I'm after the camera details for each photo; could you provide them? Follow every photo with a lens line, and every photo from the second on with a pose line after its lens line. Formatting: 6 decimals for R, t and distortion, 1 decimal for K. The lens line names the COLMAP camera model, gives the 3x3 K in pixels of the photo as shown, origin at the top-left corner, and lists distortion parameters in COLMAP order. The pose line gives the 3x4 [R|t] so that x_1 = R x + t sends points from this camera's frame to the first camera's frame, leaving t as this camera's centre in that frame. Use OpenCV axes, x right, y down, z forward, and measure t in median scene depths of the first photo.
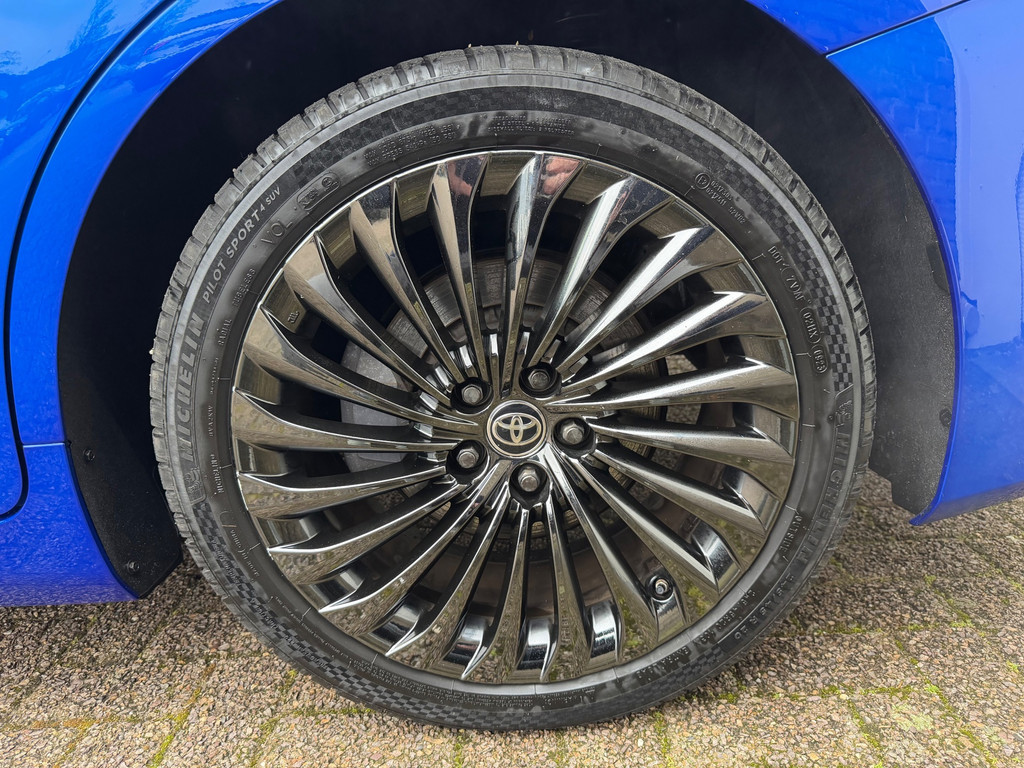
lens RADIAL K [[717.8, 0, 515.5], [0, 717.8, 384.2], [0, 0, 1]] dist [0.115460, -0.185117]
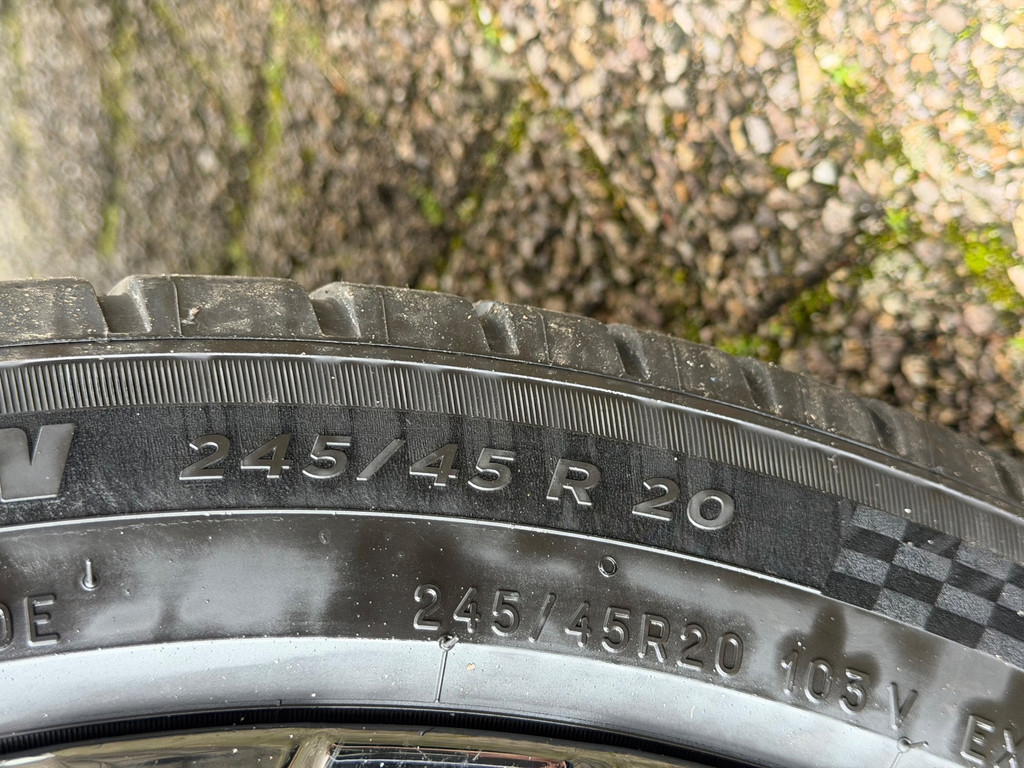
lens RADIAL K [[1438.3, 0, 511.3], [0, 1438.3, 388.8], [0, 0, 1]] dist [0.126597, -0.066069]
pose [[-0.526704, -0.835235, 0.158002, 0.259995], [0.850038, -0.516609, 0.102711, 0.252865], [-0.004163, 0.188406, 0.982082, 0.599903]]
